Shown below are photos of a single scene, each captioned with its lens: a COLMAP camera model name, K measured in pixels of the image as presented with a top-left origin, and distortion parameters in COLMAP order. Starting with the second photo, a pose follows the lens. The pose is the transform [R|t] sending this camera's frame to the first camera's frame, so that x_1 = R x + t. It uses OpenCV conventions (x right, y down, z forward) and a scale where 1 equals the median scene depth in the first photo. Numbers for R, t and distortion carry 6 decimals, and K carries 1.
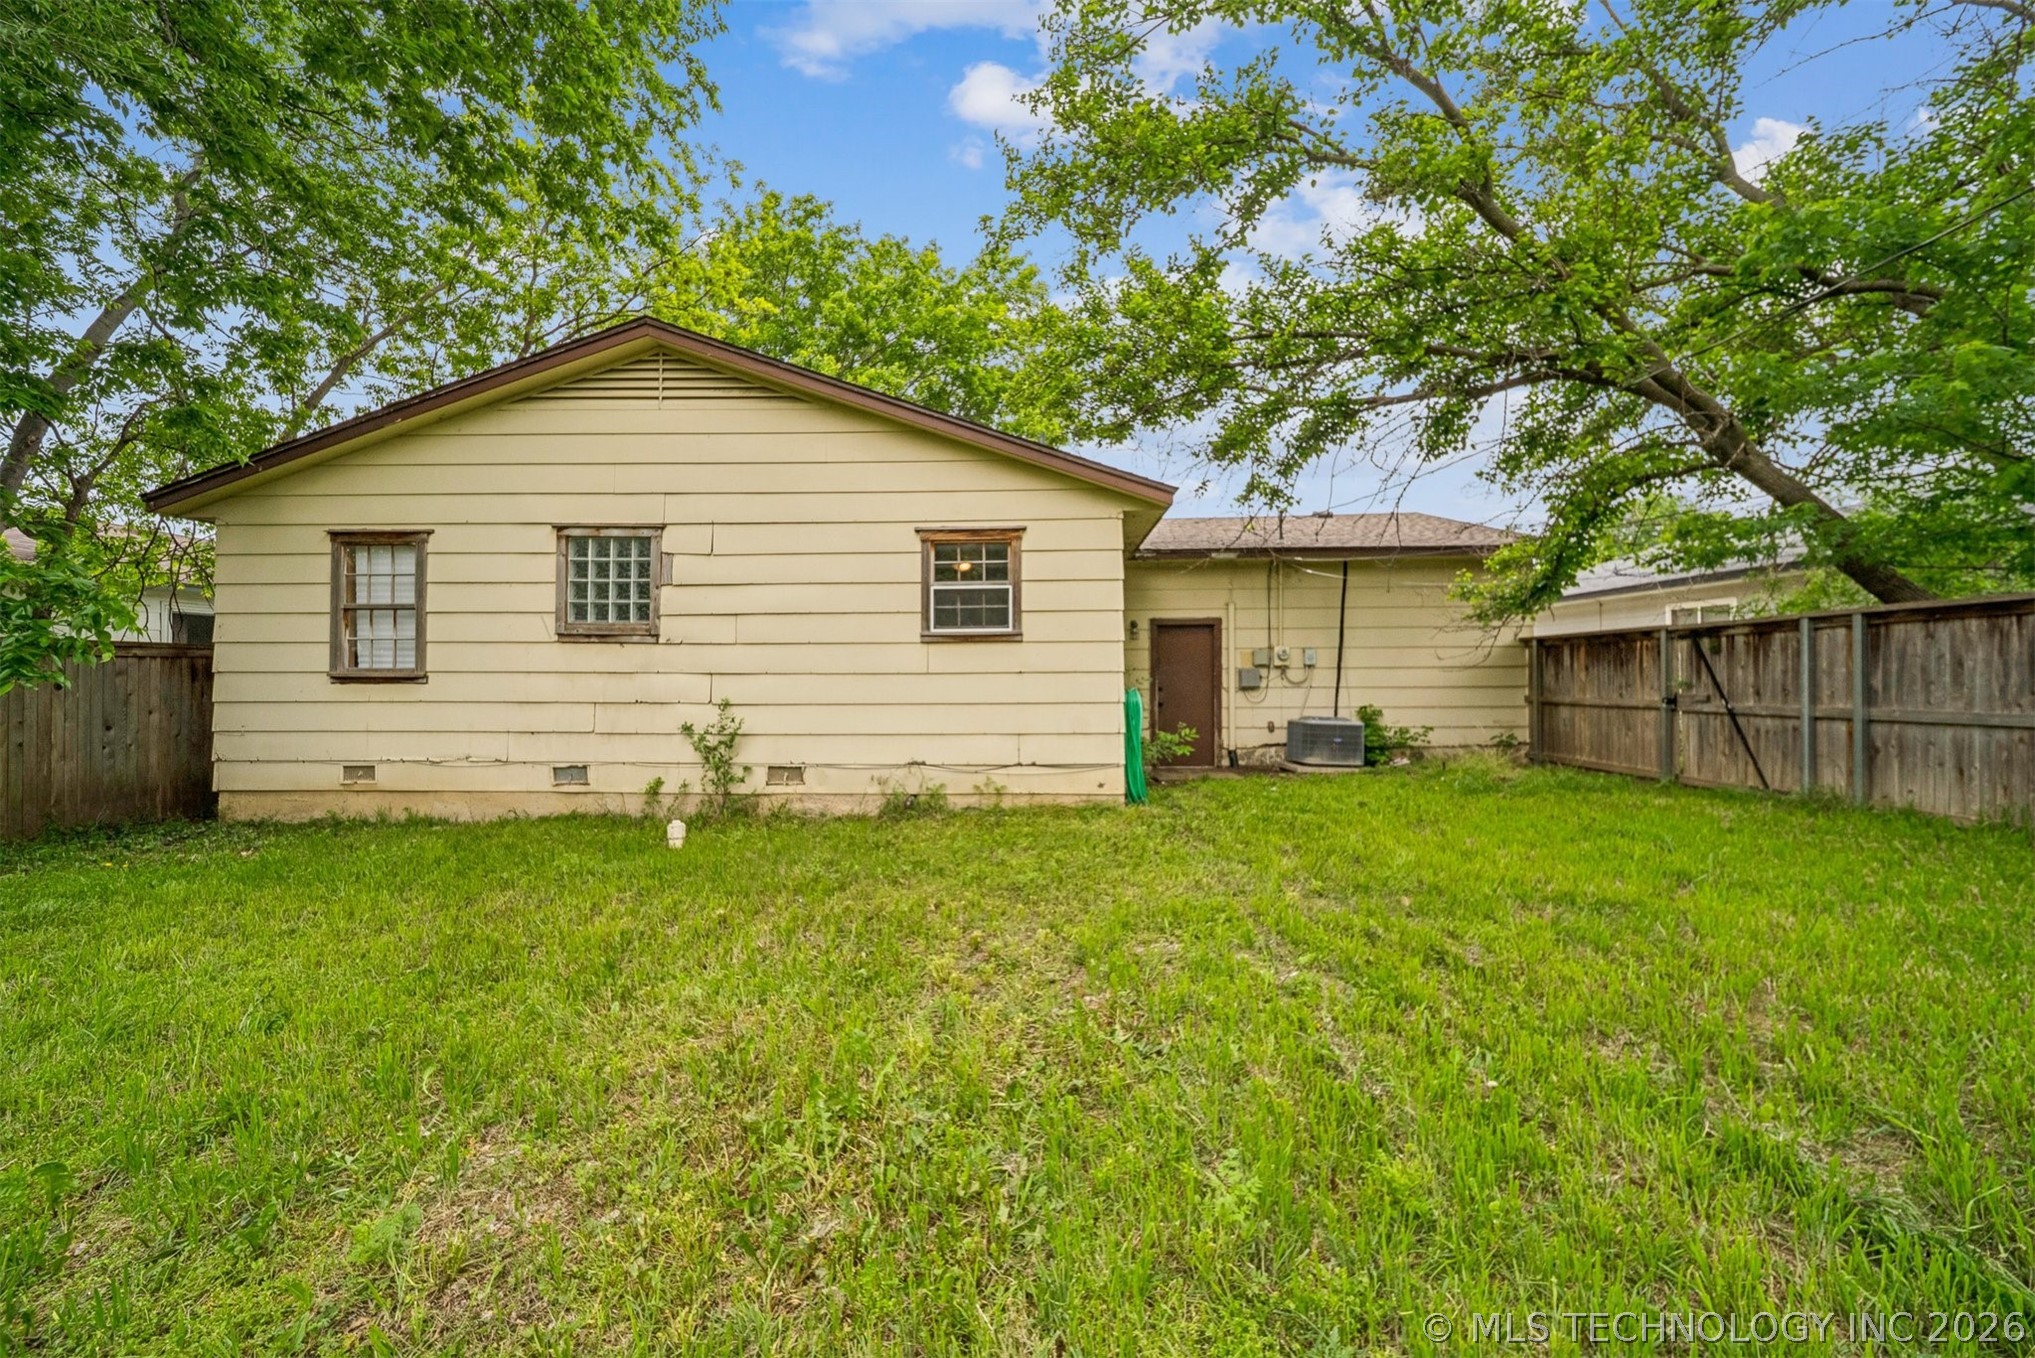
lens RADIAL K [[729.3, 0, 1012.6], [0, 729.3, 672.6], [0, 0, 1]] dist [0.000263, -0.000307]
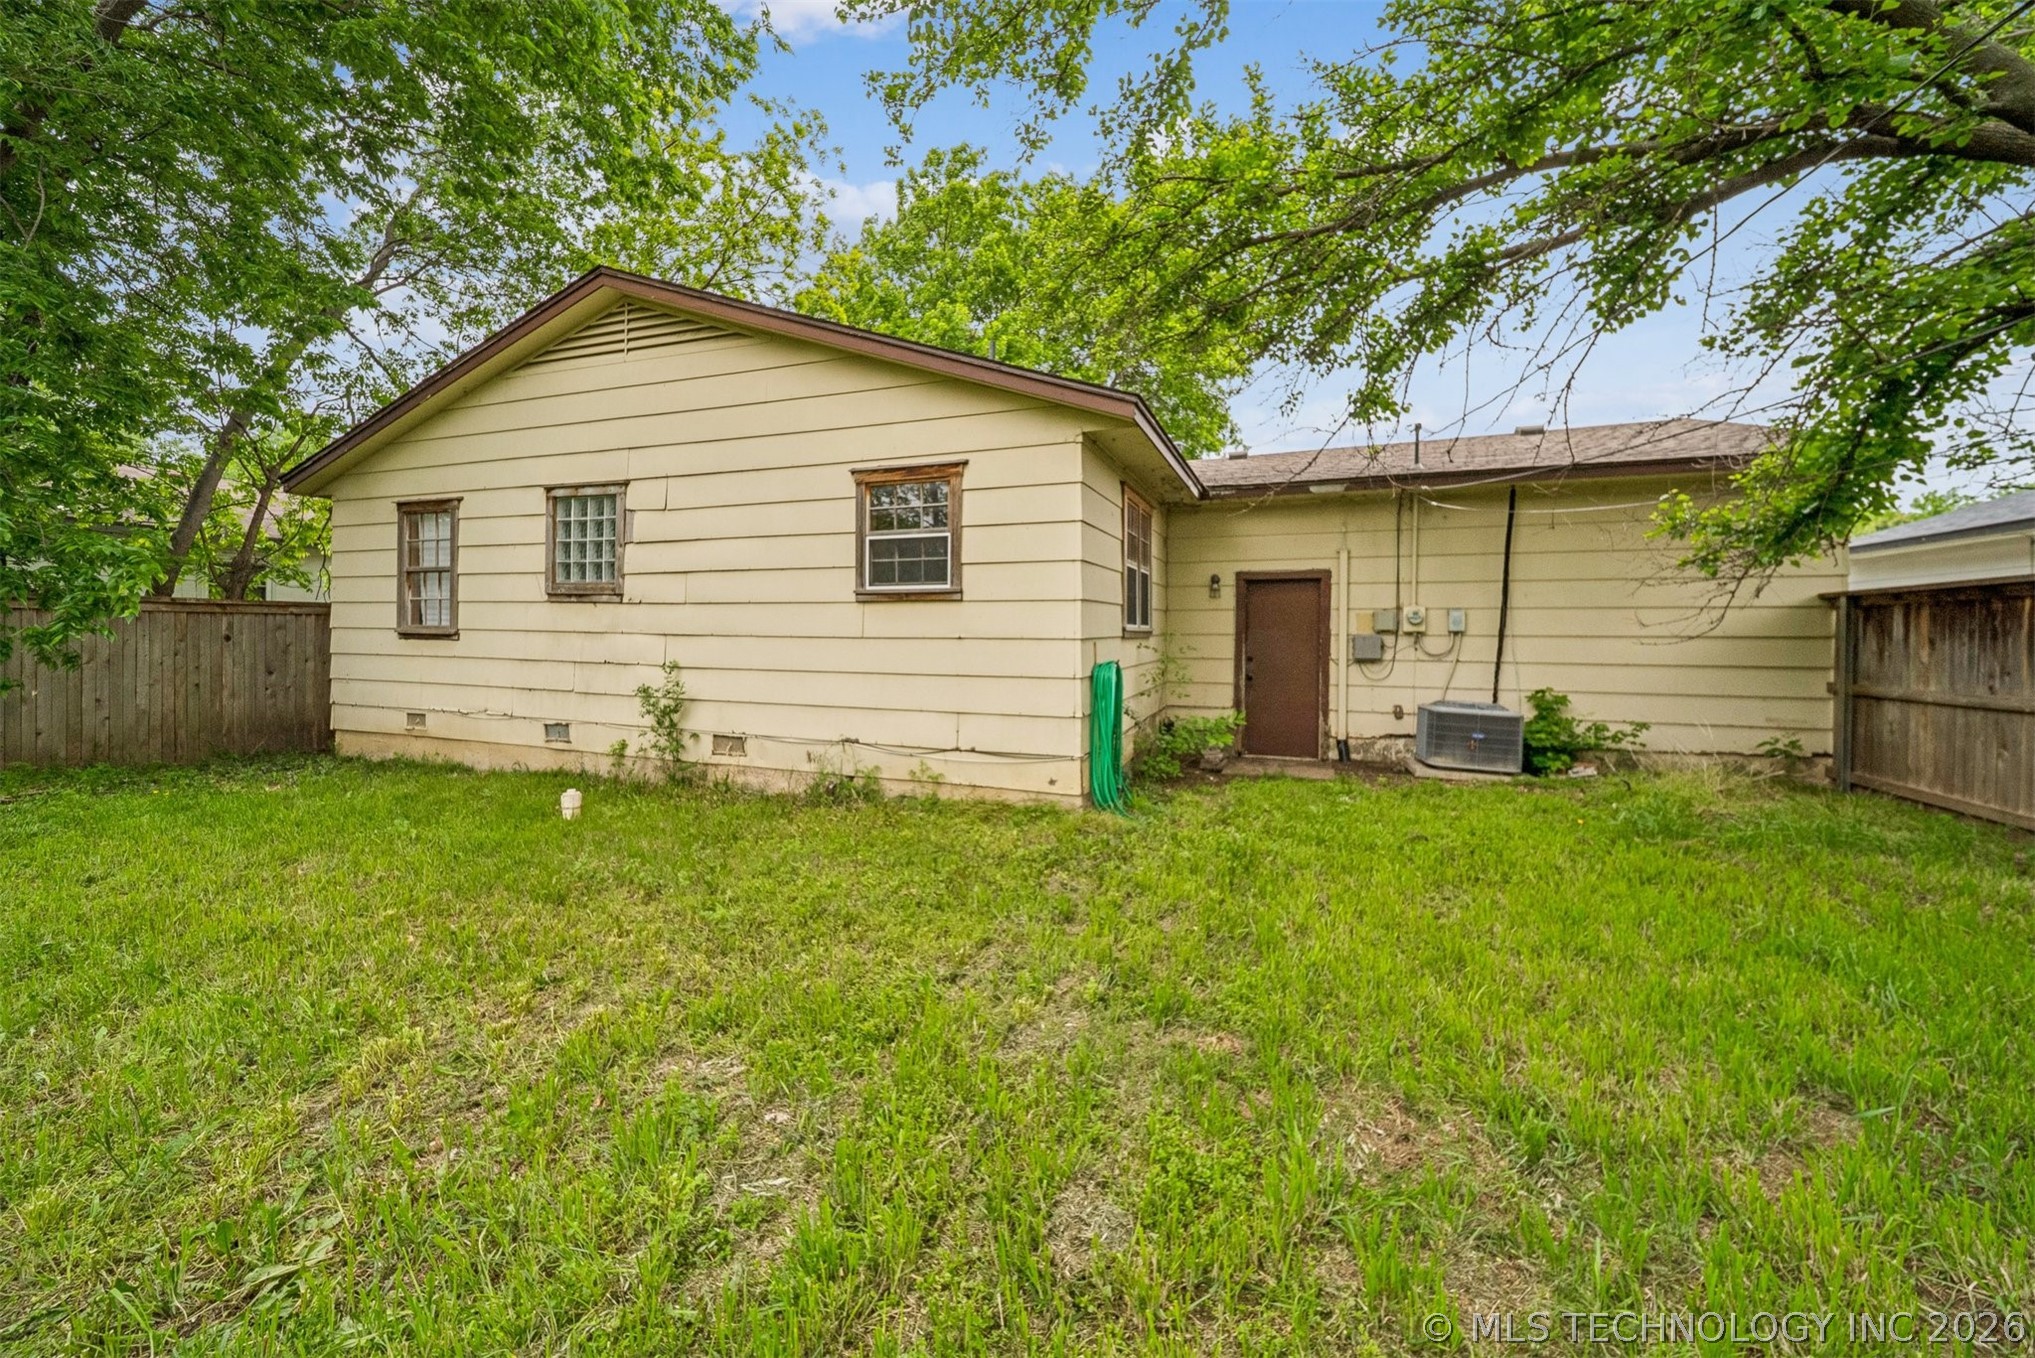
lens RADIAL K [[725.4, 0, 1057.3], [0, 725.4, 642.7], [0, 0, 1]] dist [-0.001052, 0.000342]
pose [[0.950794, 0.016708, -0.309372, 0.367307], [-0.011858, 0.999776, 0.017553, -0.010558], [0.309595, -0.013021, 0.950779, 0.253302]]
